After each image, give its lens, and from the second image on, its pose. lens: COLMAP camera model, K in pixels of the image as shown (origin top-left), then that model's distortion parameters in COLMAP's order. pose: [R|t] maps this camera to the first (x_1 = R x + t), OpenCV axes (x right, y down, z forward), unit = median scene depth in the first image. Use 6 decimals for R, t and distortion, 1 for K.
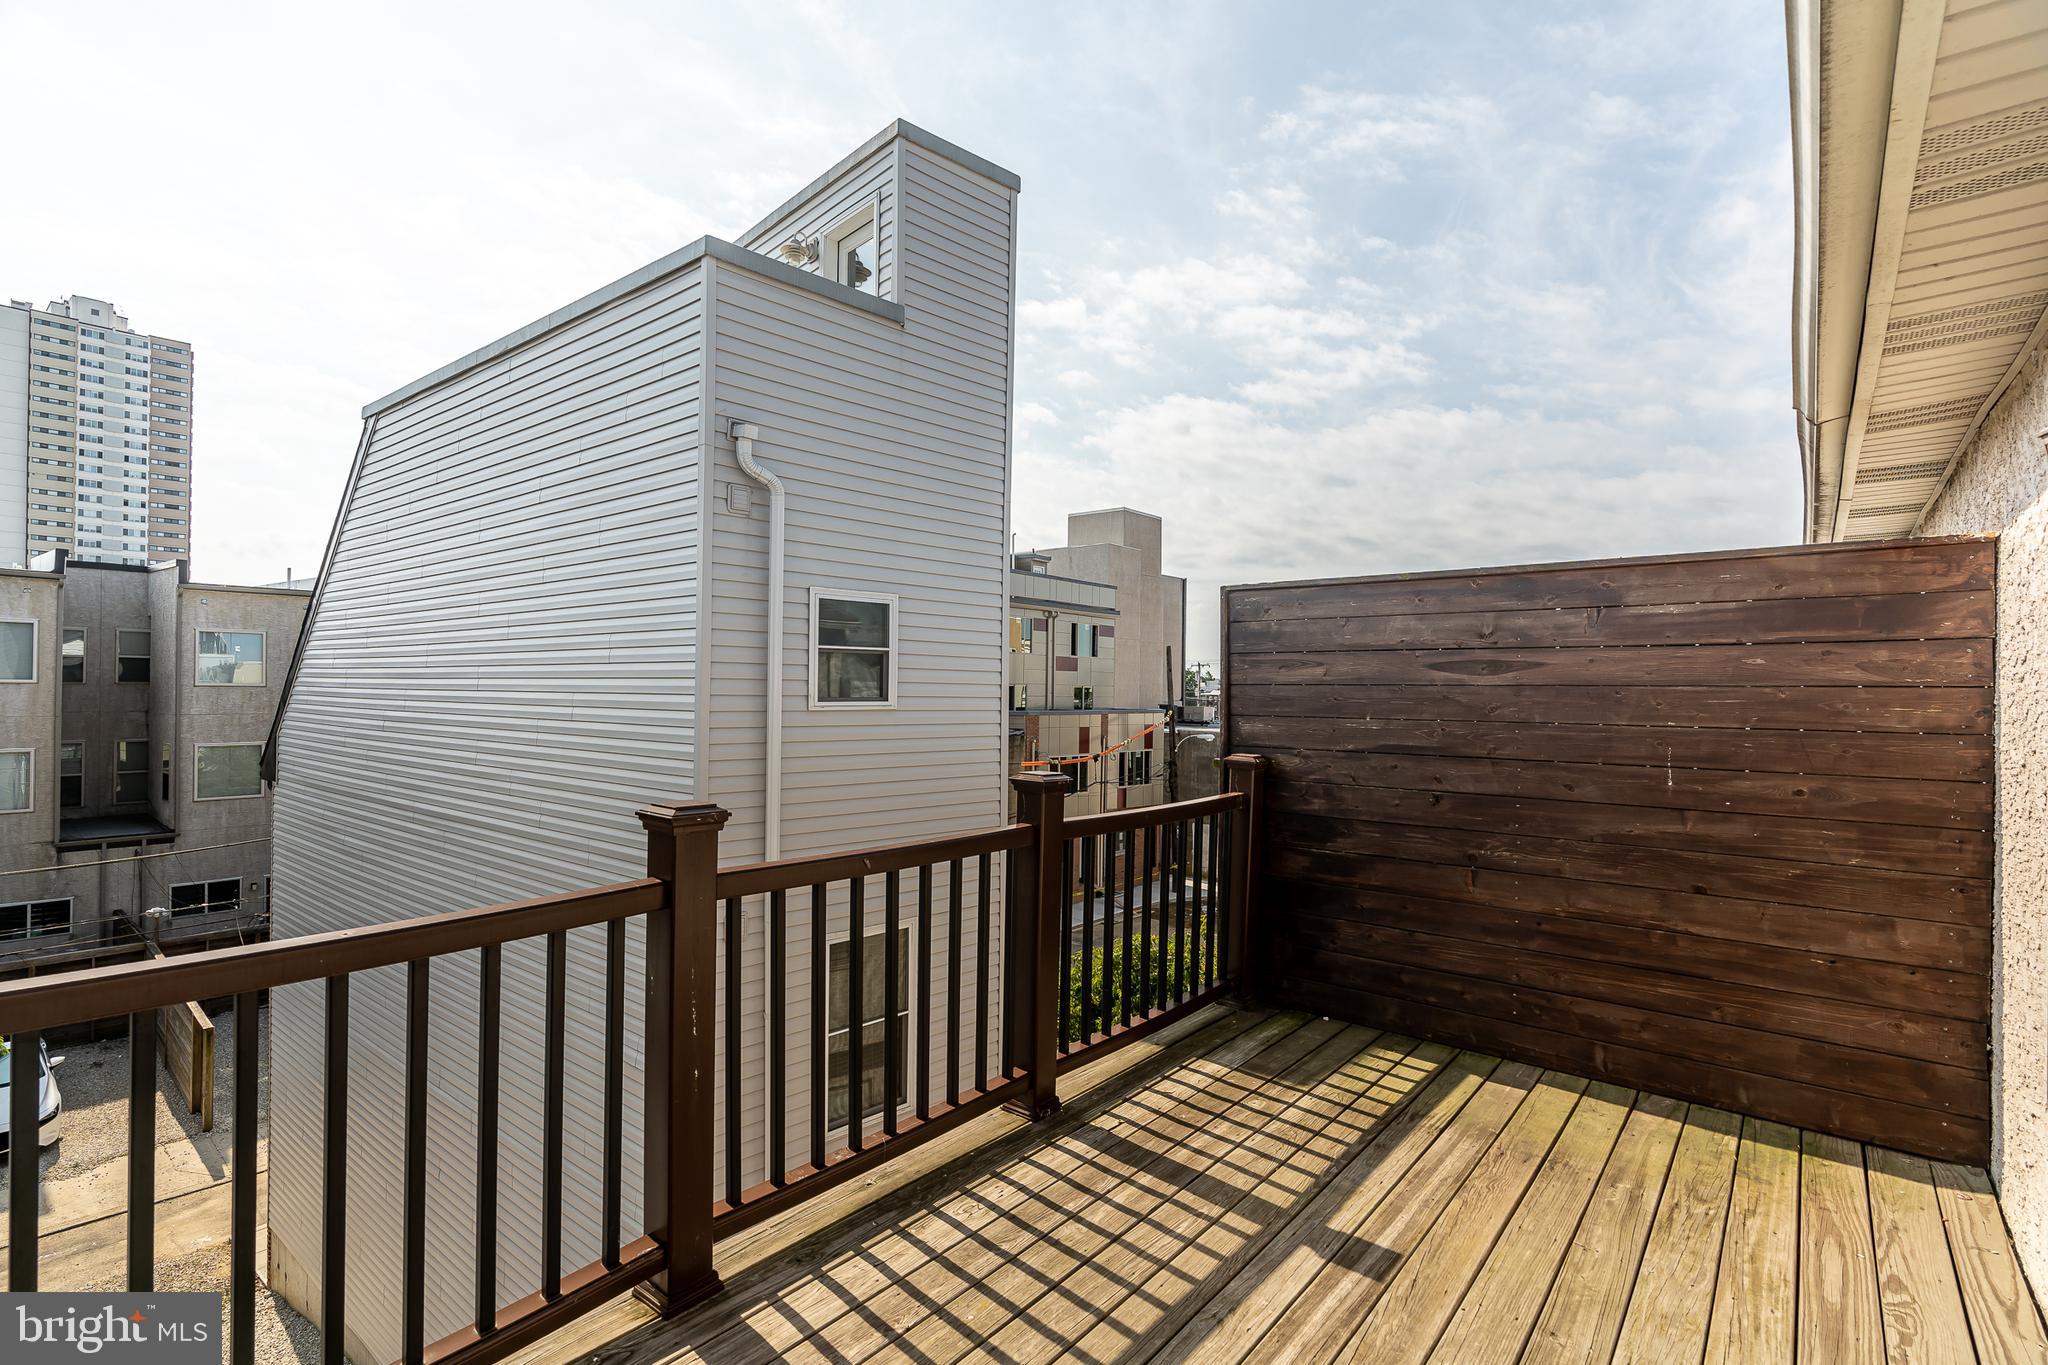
lens RADIAL K [[986.1, 0, 1021.6], [0, 986.1, 685.8], [0, 0, 1]] dist [-0.001110, -0.000281]
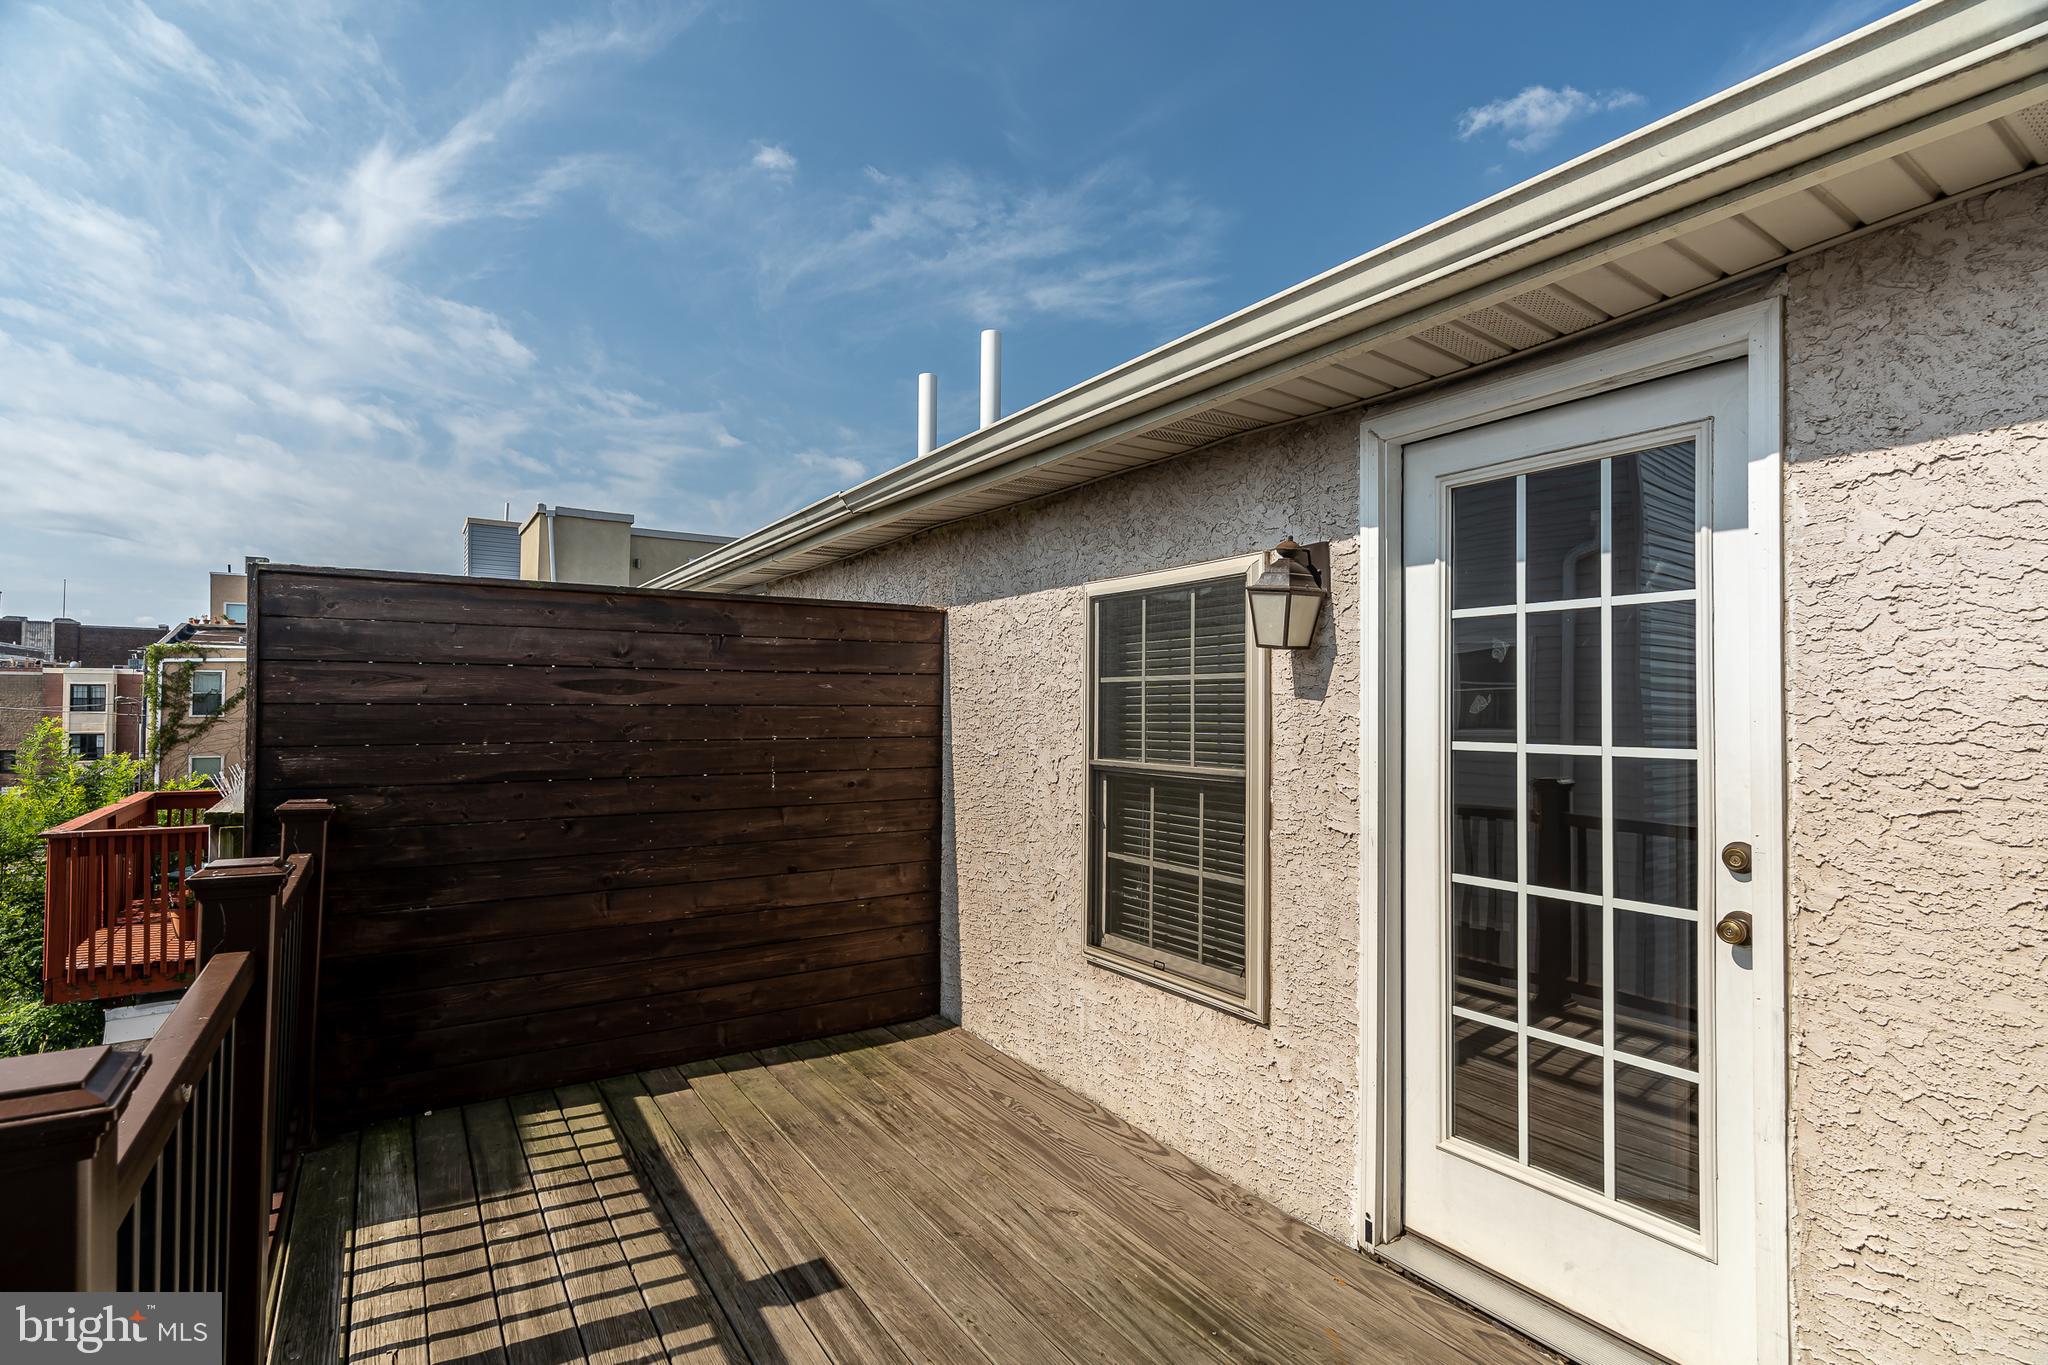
lens RADIAL K [[970.6, 0, 1031.3], [0, 970.6, 692.9], [0, 0, 1]] dist [-0.000206, -0.000092]
pose [[0.283323, 0.003013, 0.959020, -0.374072], [-0.007357, 0.999972, -0.000968, -0.015455], [-0.958996, -0.006781, 0.283337, 0.345944]]
